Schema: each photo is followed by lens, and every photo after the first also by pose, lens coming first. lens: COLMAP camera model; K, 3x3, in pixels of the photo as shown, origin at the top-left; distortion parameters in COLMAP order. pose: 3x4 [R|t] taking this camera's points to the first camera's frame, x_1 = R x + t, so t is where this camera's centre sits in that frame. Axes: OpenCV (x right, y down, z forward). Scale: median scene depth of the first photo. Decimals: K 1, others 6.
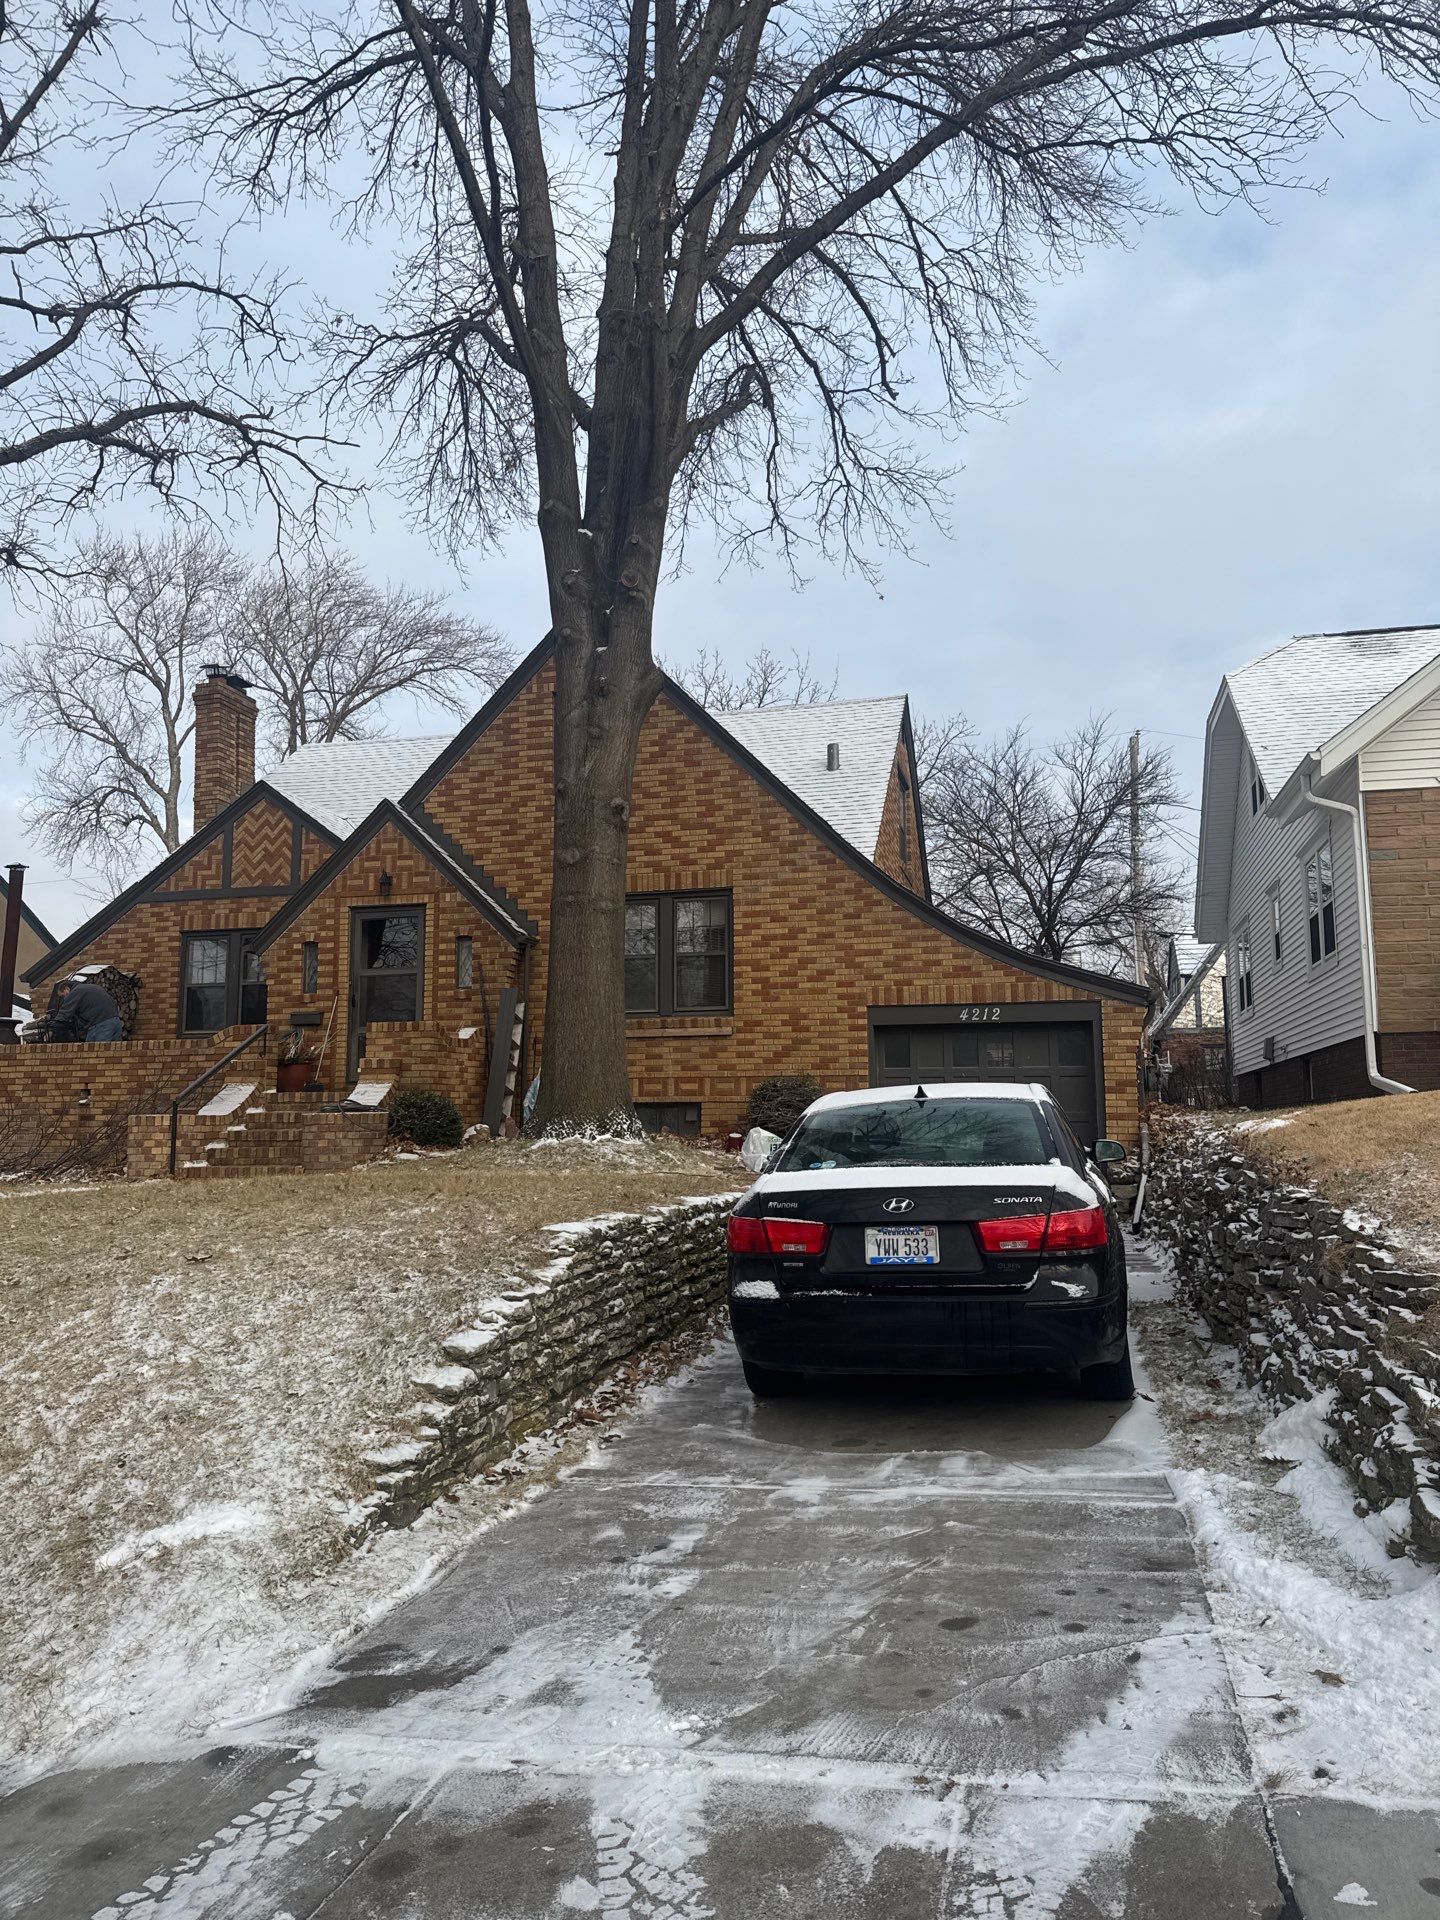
lens RADIAL K [[1336.1, 0, 720.0], [0, 1336.1, 960.0], [0, 0, 1]] dist [0.089135, -0.002789]
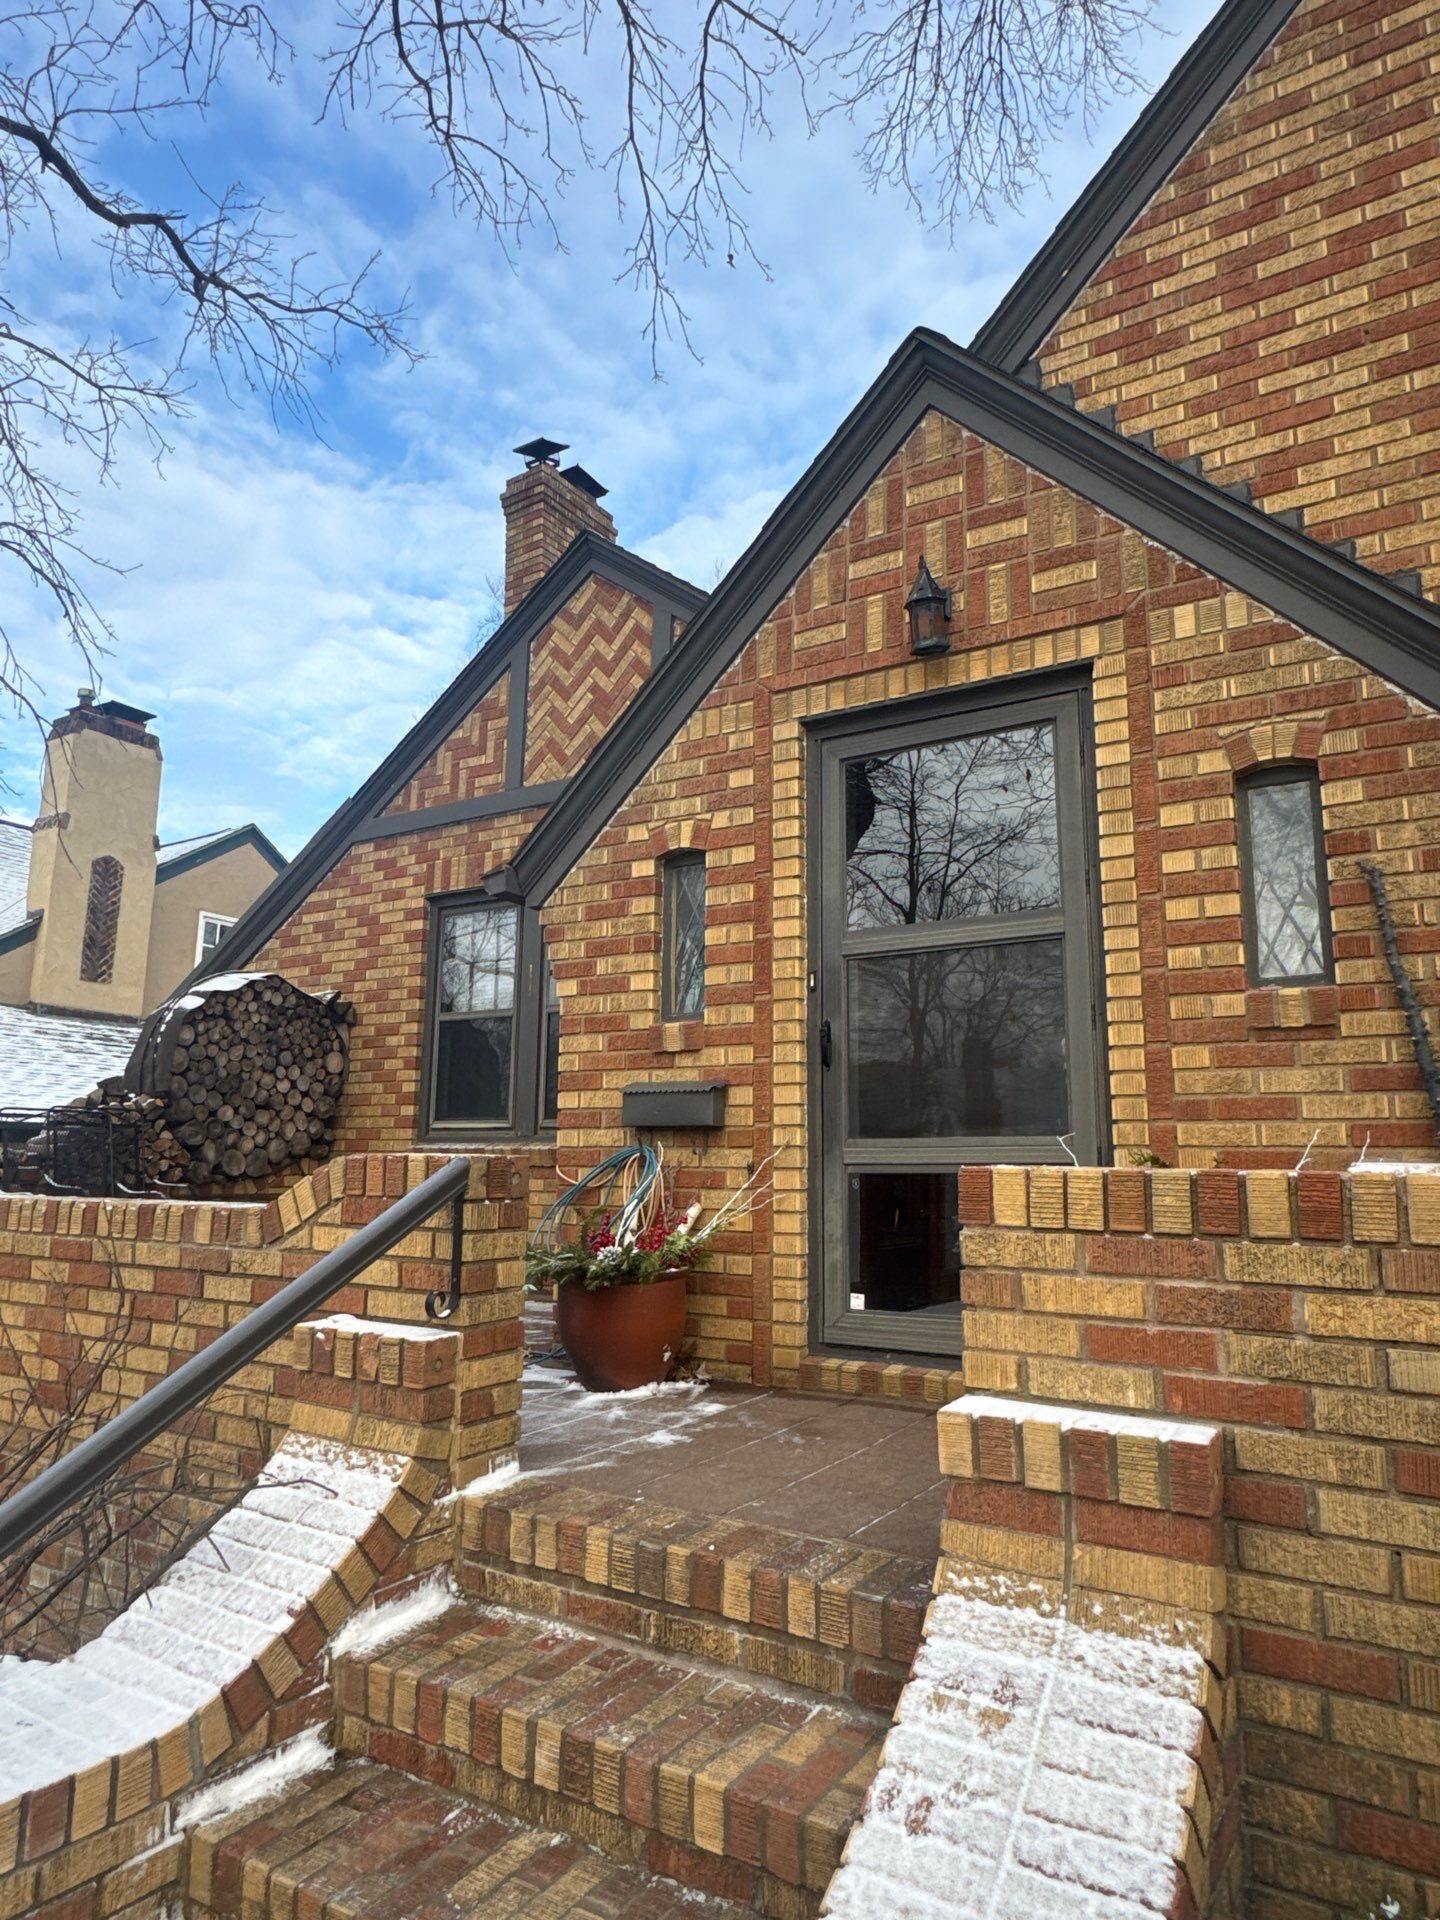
lens RADIAL K [[1229.5, 0, 724.0], [0, 1229.5, 950.9], [0, 0, 1]] dist [0.003012, -0.000102]
pose [[0.954642, -0.037822, -0.295344, -0.229195], [0.022431, 0.998216, -0.055326, 0.026150], [0.296909, 0.046192, 0.953788, 0.792567]]
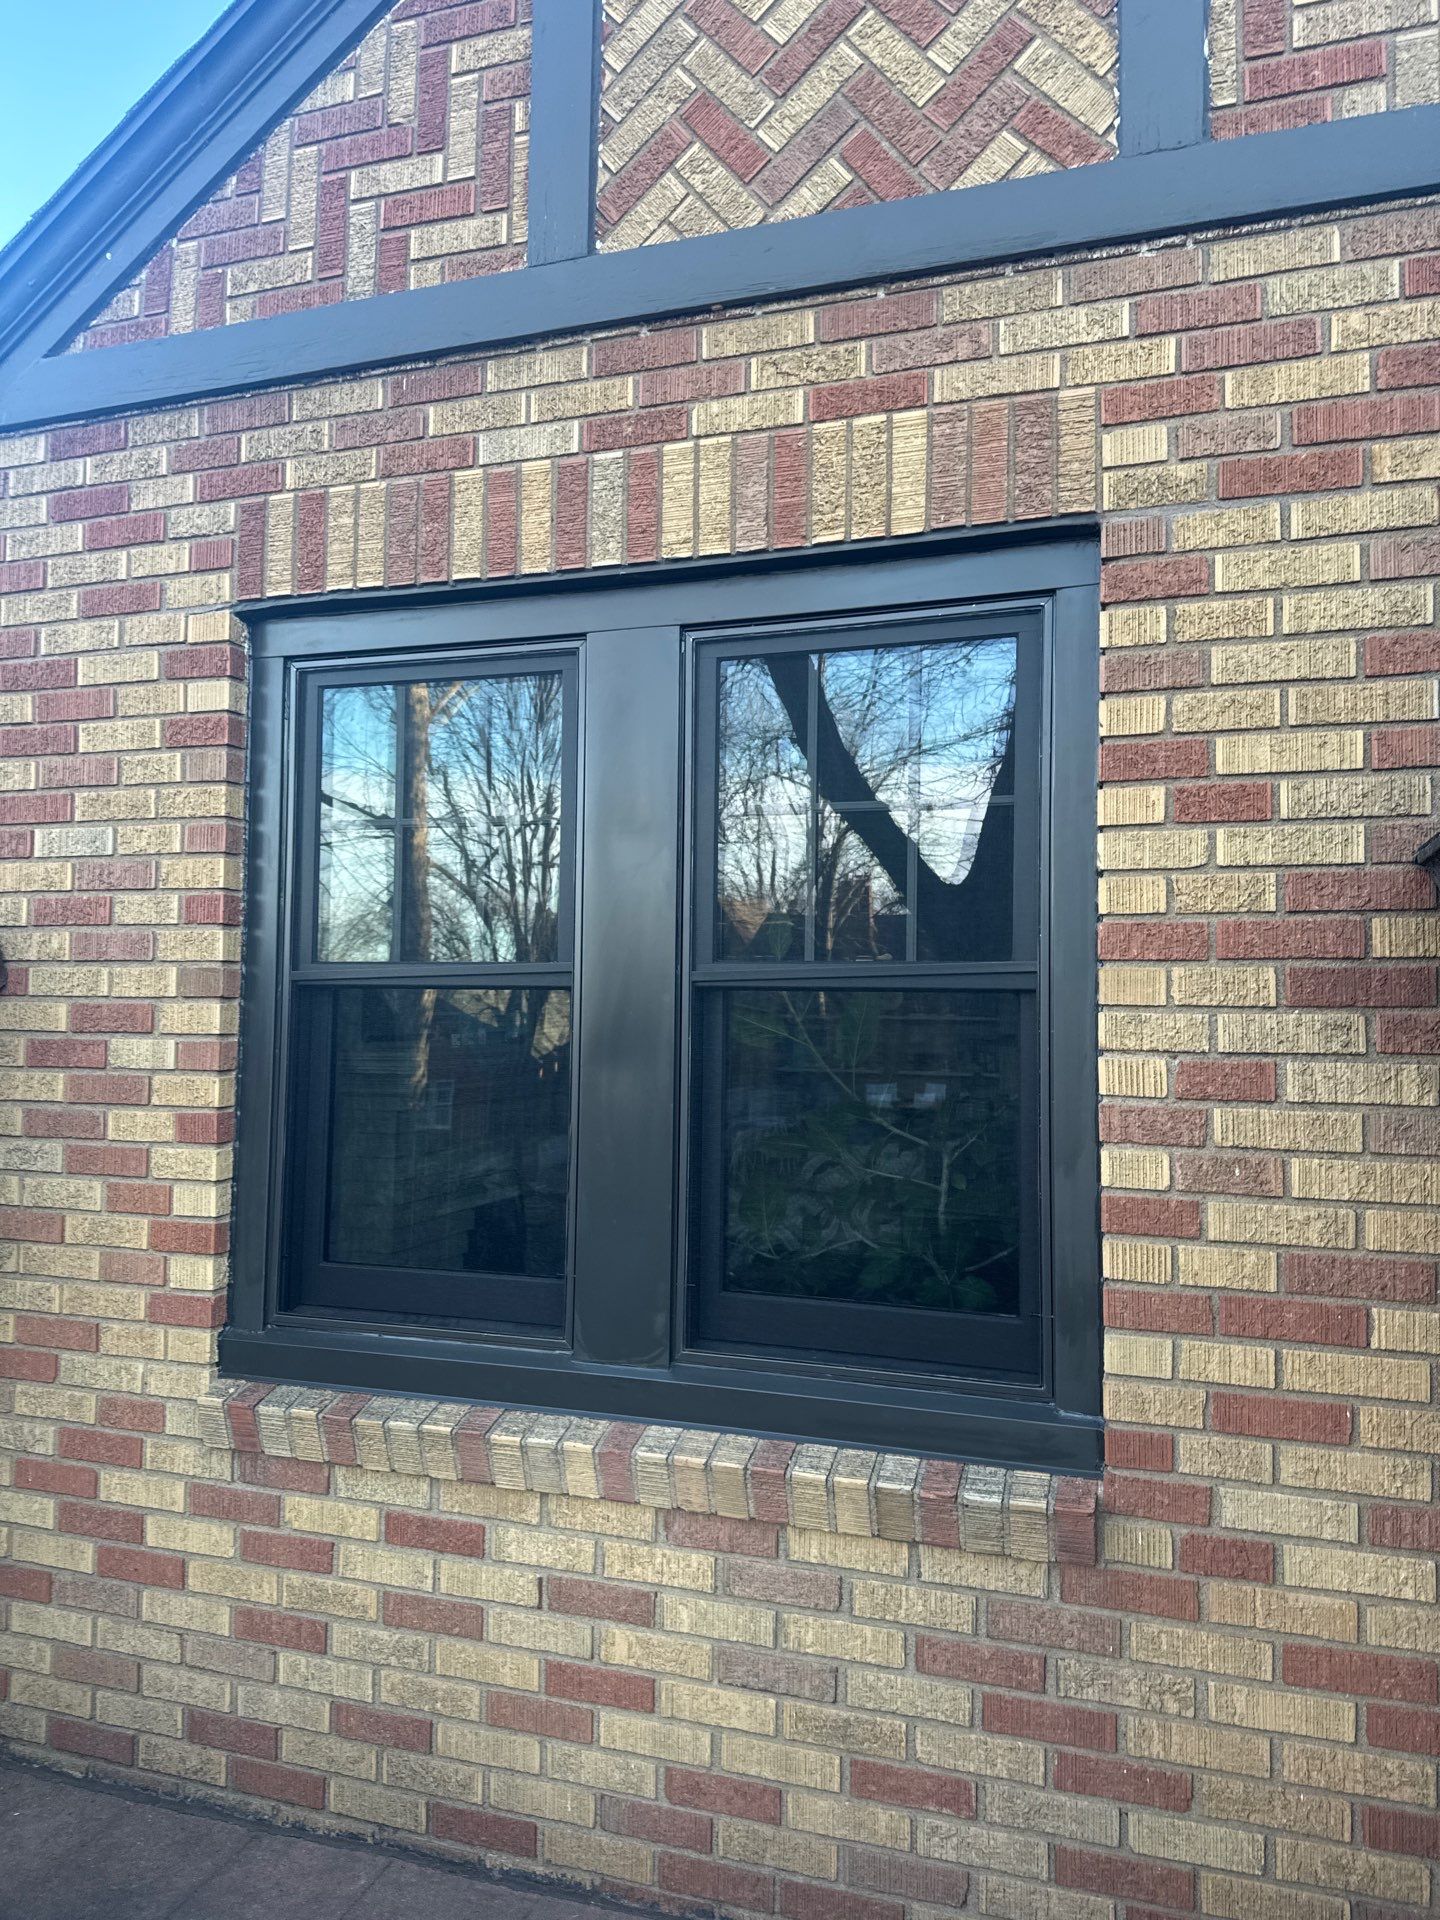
lens RADIAL K [[1445.0, 0, 720.0], [0, 1445.0, 960.0], [0, 0, 1]] dist [0.069456, -0.089151]
pose [[0.996540, 0.014269, -0.081883, -0.411721], [-0.008408, 0.997407, 0.071474, 0.005637], [0.082691, -0.070538, 0.994076, 1.043481]]
